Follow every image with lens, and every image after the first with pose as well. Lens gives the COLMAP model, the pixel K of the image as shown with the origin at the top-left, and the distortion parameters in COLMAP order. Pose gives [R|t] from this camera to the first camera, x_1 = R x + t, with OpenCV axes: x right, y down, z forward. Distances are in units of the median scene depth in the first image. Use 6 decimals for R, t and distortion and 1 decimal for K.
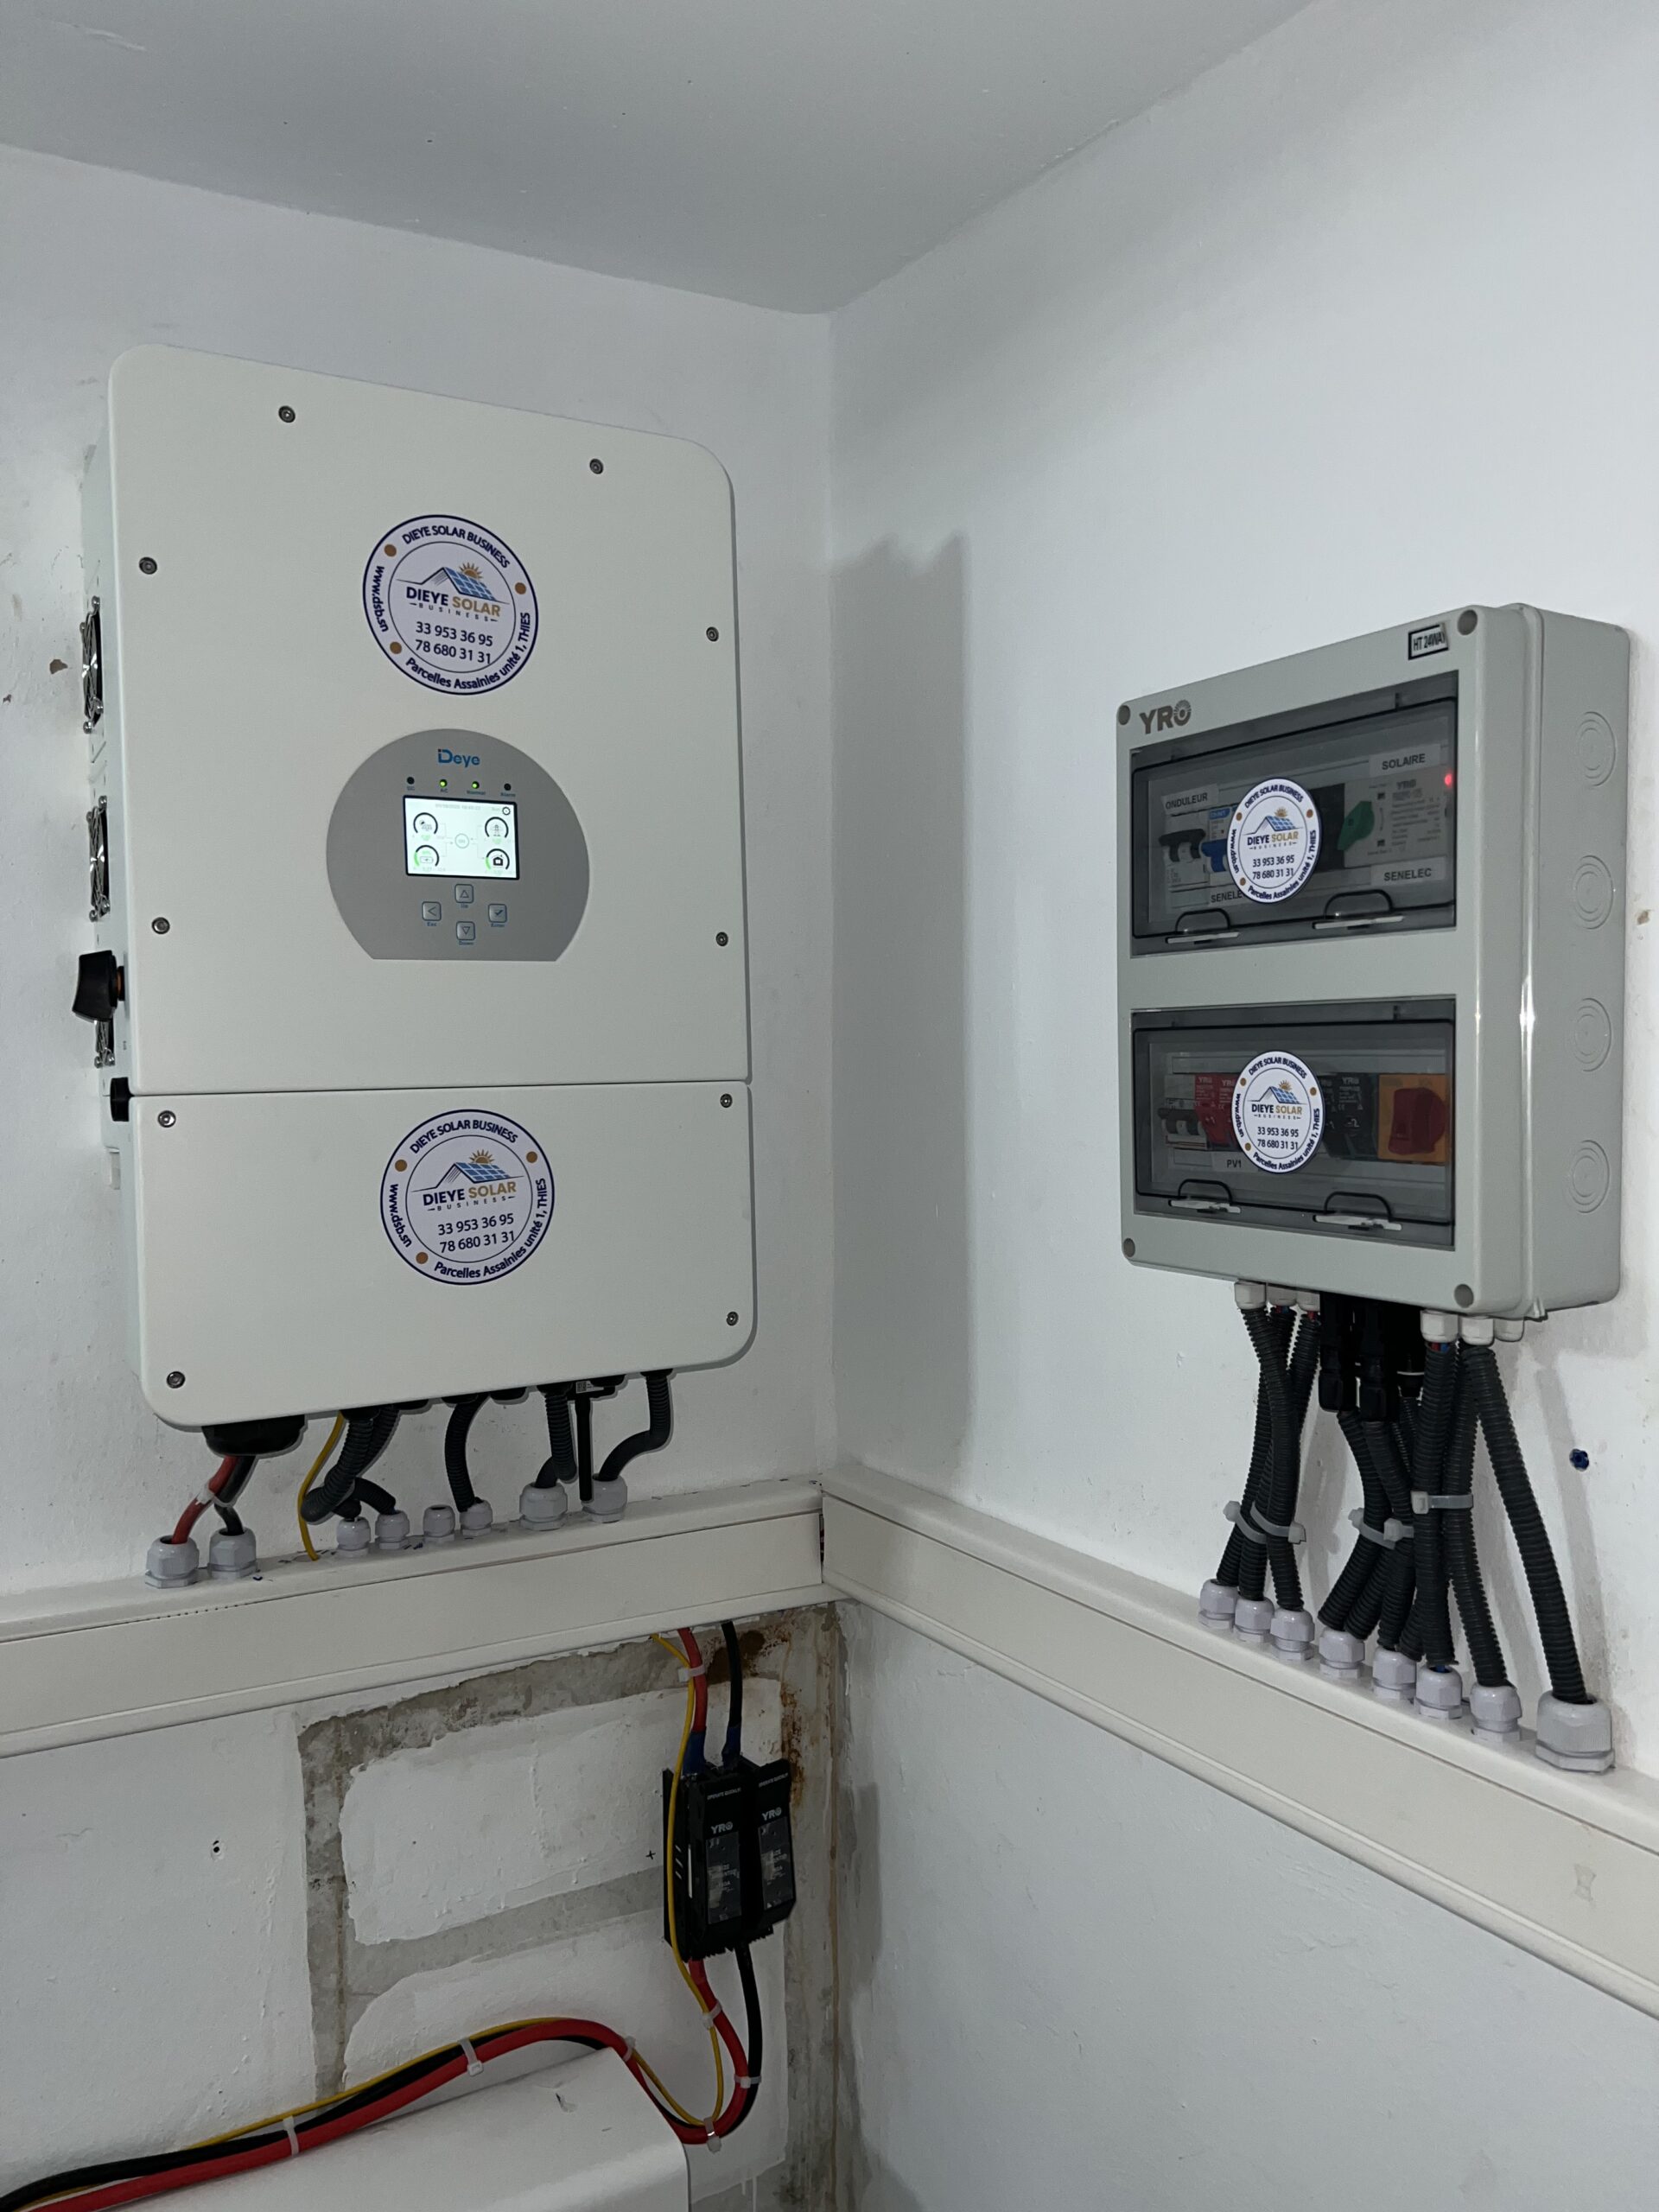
lens RADIAL K [[1667.2, 0, 829.5], [0, 1667.2, 1106.0], [0, 0, 1]] dist [0.088853, -0.110682]
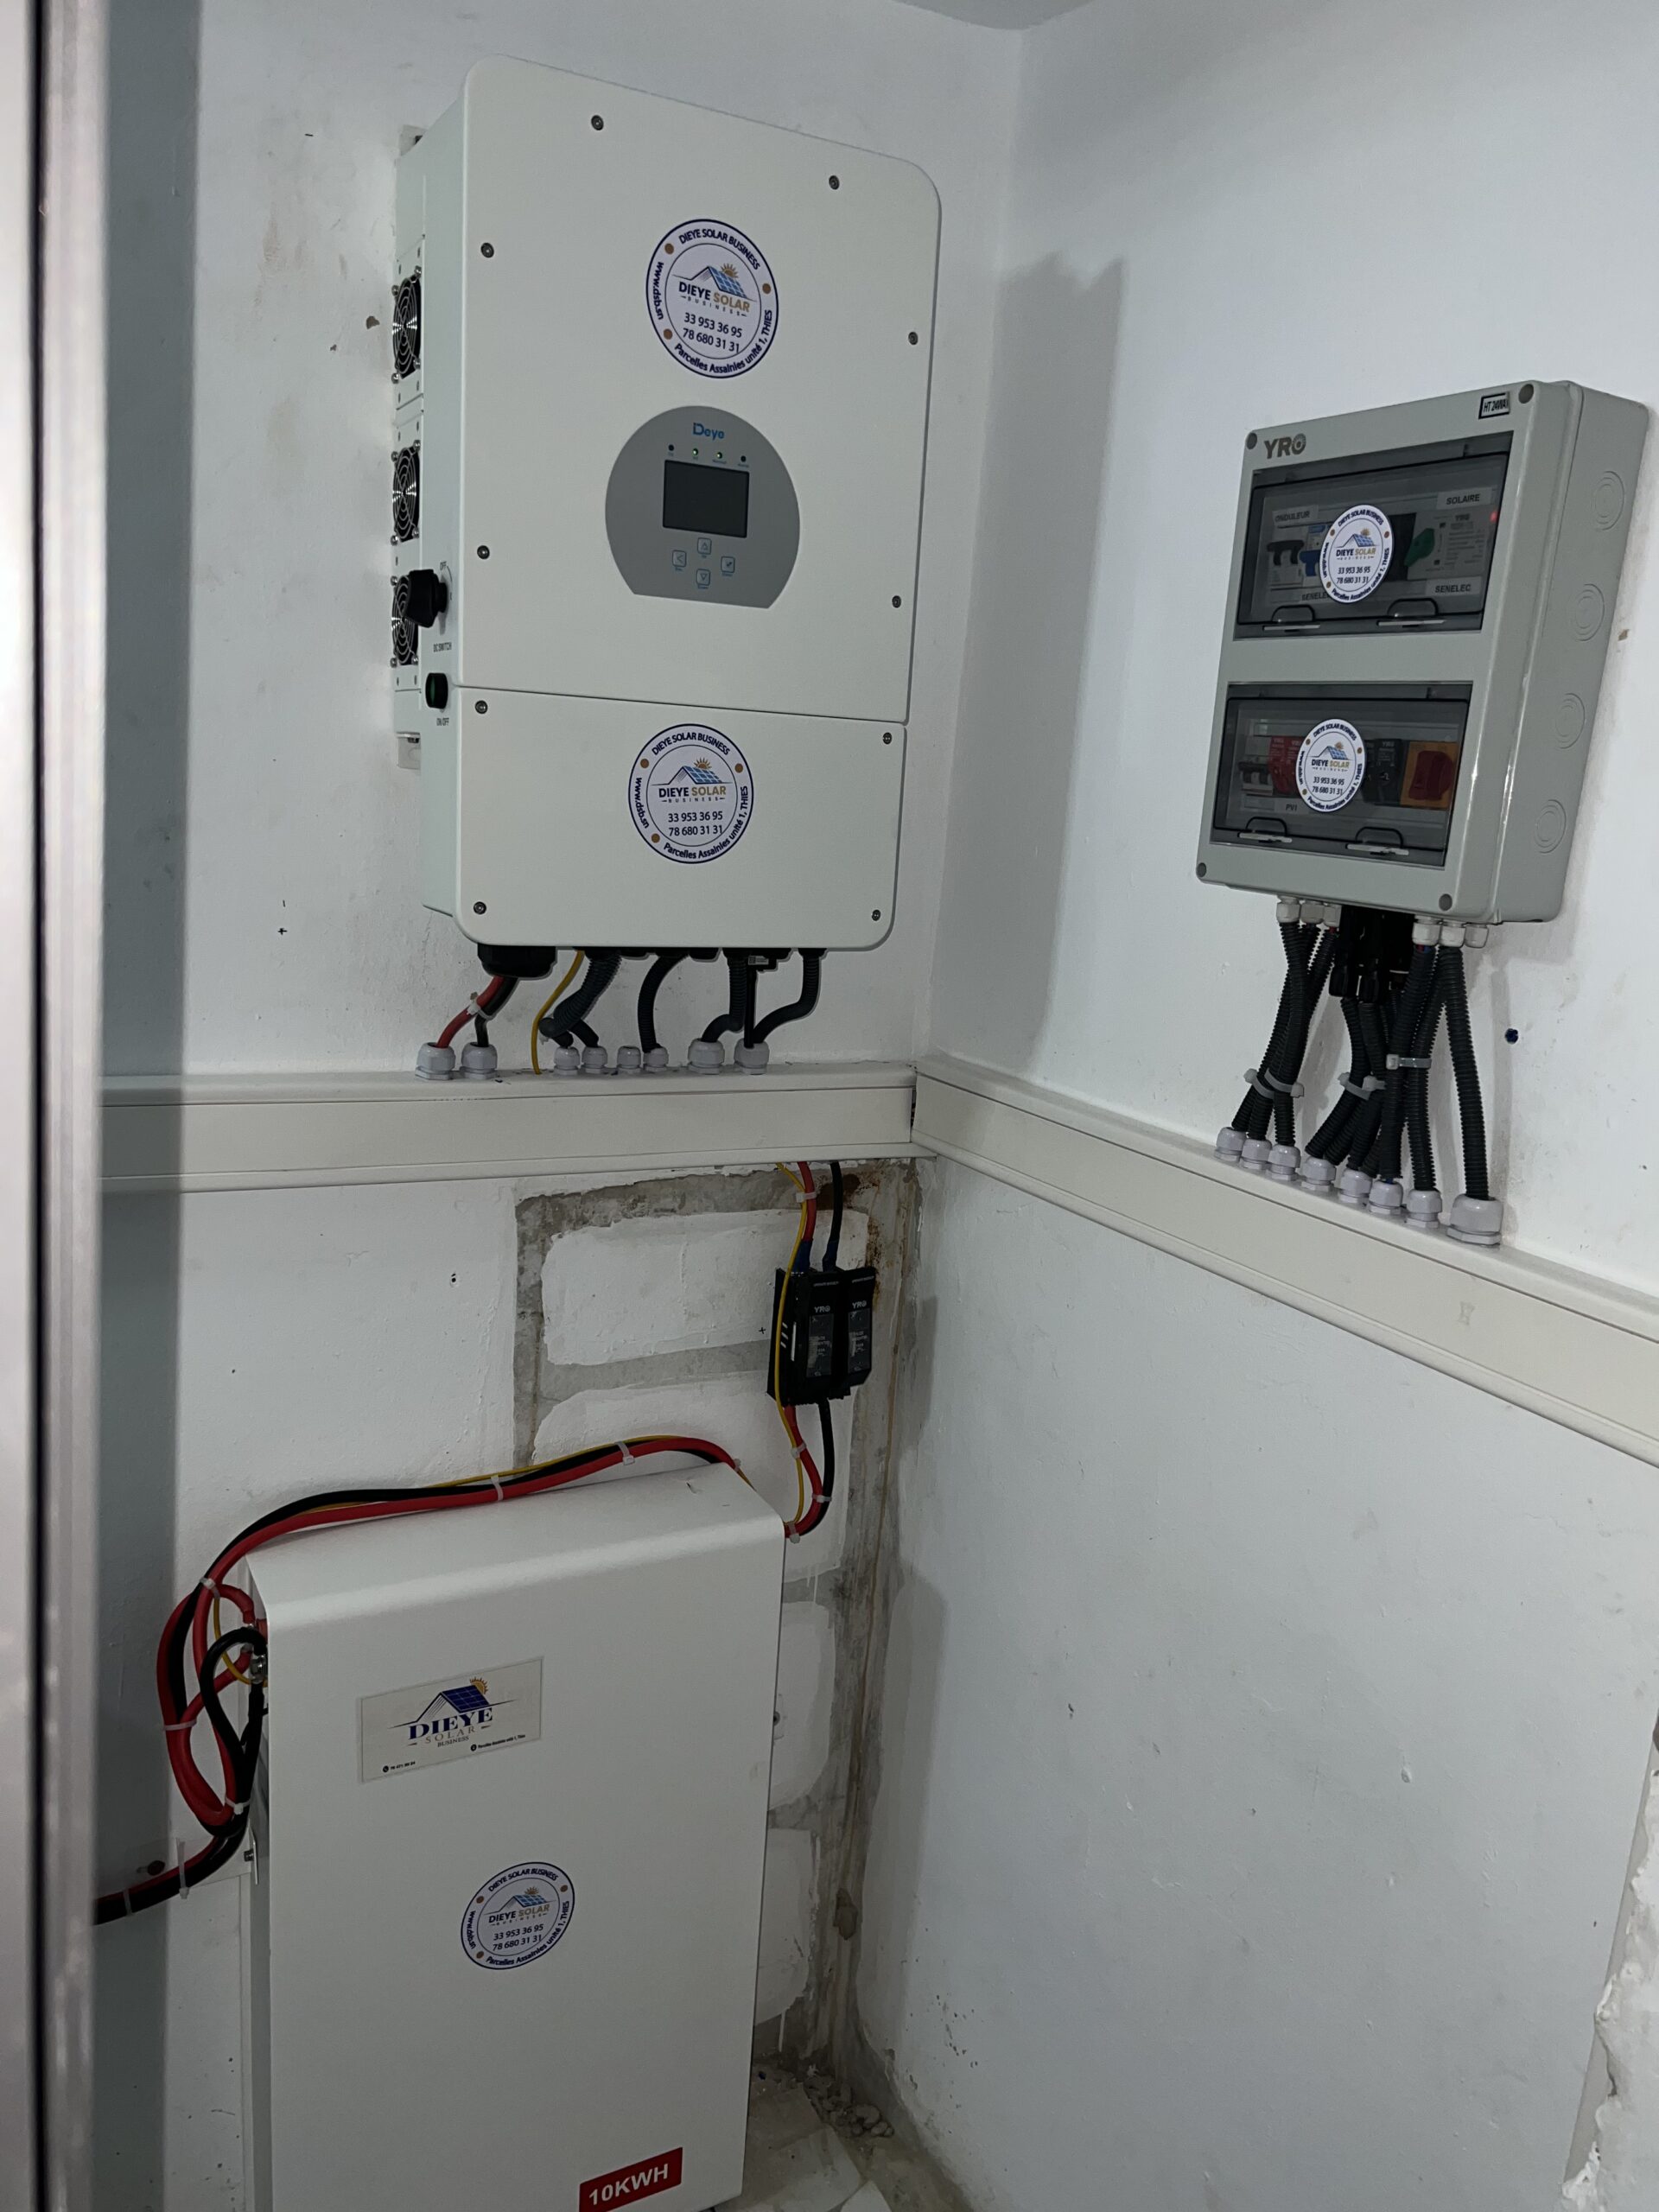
lens RADIAL K [[1667.2, 0, 829.5], [0, 1667.2, 1106.0], [0, 0, 1]] dist [0.088853, -0.110682]
pose [[0.996597, 0.082391, 0.002561, -0.094337], [-0.081549, 0.980924, 0.176459, 0.054366], [0.012027, -0.176067, 0.984305, -0.314935]]
